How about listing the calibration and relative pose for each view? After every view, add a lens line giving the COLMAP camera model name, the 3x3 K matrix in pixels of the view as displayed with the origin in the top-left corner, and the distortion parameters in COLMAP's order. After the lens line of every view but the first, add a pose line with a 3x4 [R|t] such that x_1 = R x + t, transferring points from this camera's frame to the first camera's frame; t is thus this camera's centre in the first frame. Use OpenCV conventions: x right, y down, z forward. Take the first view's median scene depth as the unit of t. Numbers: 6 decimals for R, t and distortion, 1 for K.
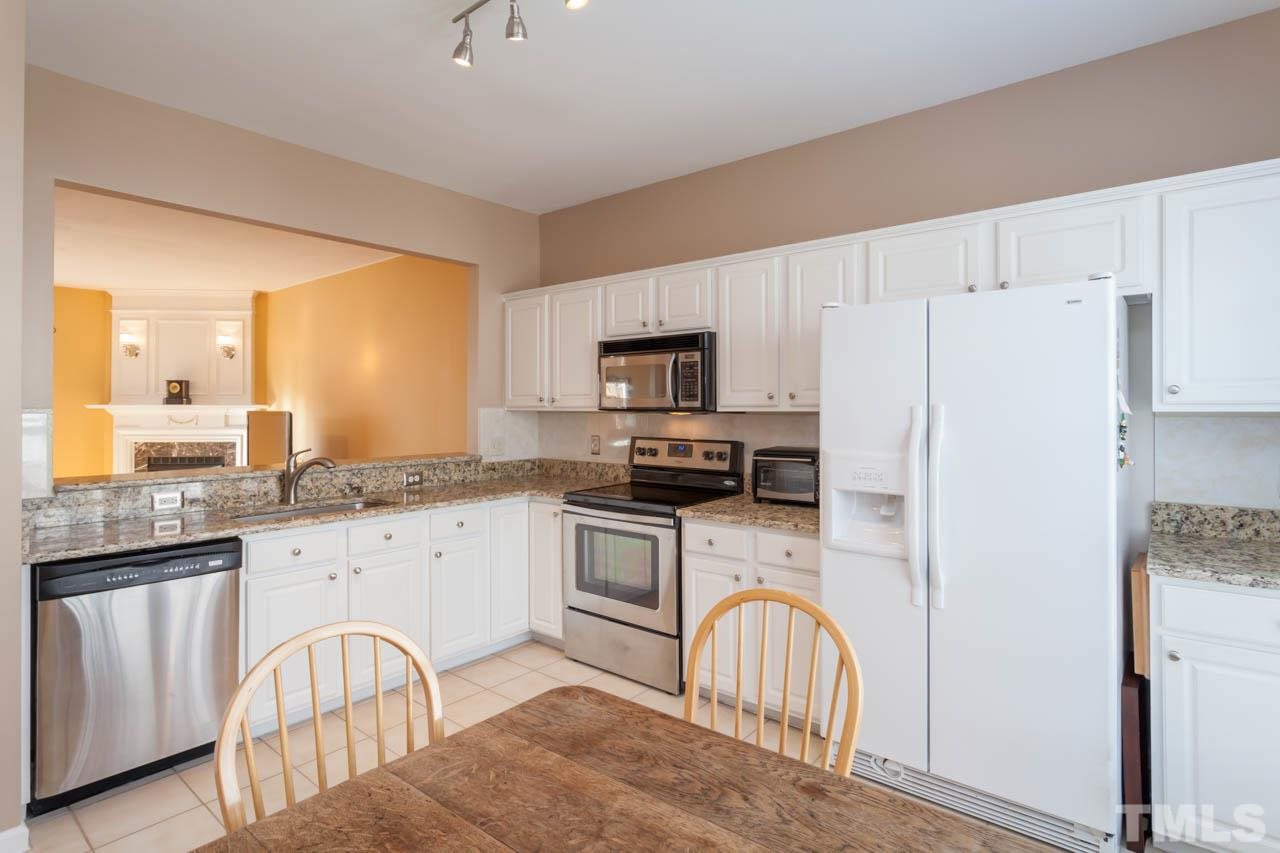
lens RADIAL K [[668.1, 0, 623.0], [0, 668.1, 404.6], [0, 0, 1]] dist [0.020788, 0.001854]
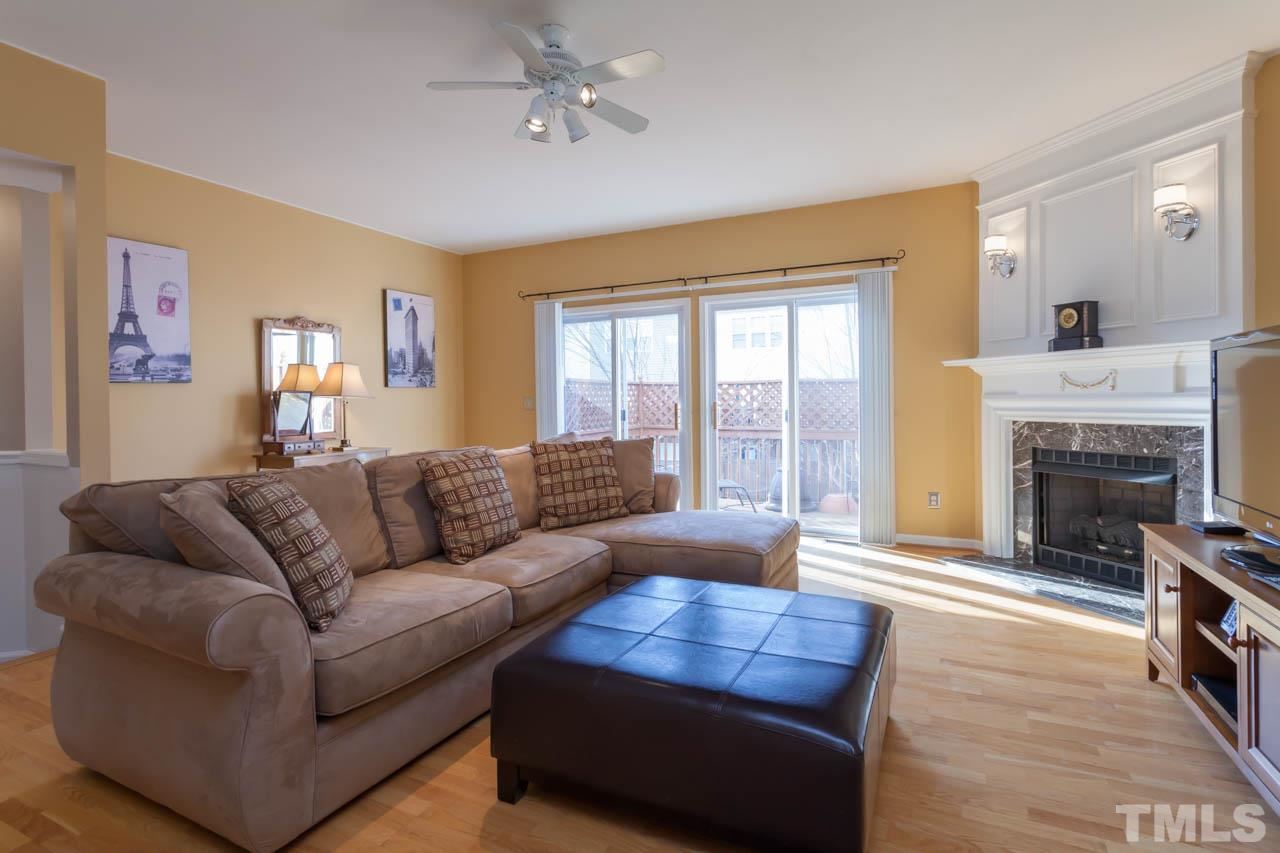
lens RADIAL K [[639.3, 0, 644.2], [0, 639.3, 404.9], [0, 0, 1]] dist [0.007383, 0.001910]
pose [[0.267615, 0.000466, -0.963526, -0.473762], [0.016222, 0.999856, 0.004989, 0.058628], [0.963389, -0.016966, 0.267569, 0.946014]]
